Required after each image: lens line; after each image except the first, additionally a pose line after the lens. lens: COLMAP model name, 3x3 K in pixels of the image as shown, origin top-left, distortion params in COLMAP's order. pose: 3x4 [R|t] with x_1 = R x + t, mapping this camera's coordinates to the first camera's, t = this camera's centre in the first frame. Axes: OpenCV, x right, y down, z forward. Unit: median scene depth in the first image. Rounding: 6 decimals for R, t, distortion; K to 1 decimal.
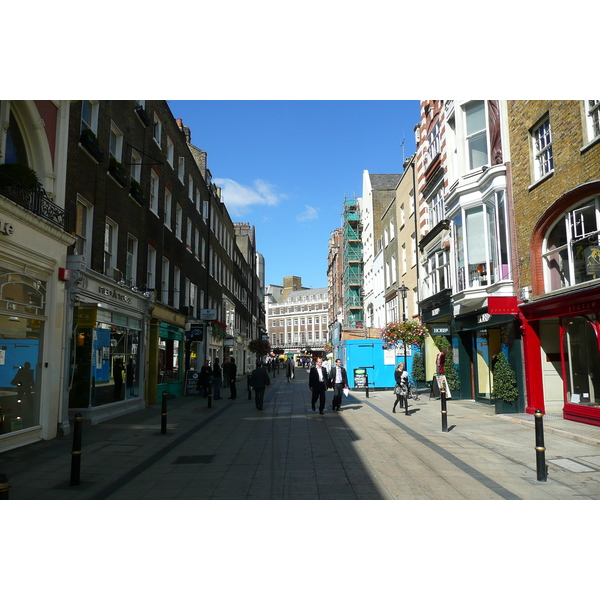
lens RADIAL K [[482.7, 0, 300.0], [0, 482.7, 300.0], [0, 0, 1]] dist [-0.014540, -0.005956]
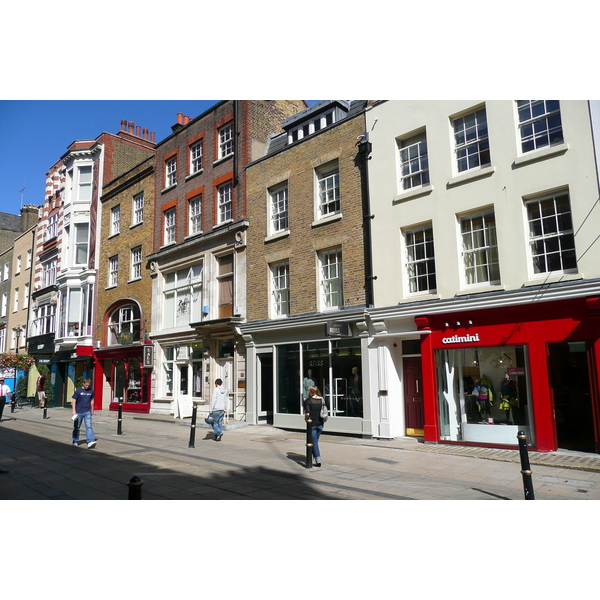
lens RADIAL K [[482.7, 0, 300.0], [0, 482.7, 300.0], [0, 0, 1]] dist [-0.014540, -0.005956]
pose [[0.703763, 0.105748, 0.702520, -0.215380], [-0.075104, 0.994393, -0.074446, -0.074163], [-0.706454, -0.000370, 0.707759, -0.610776]]
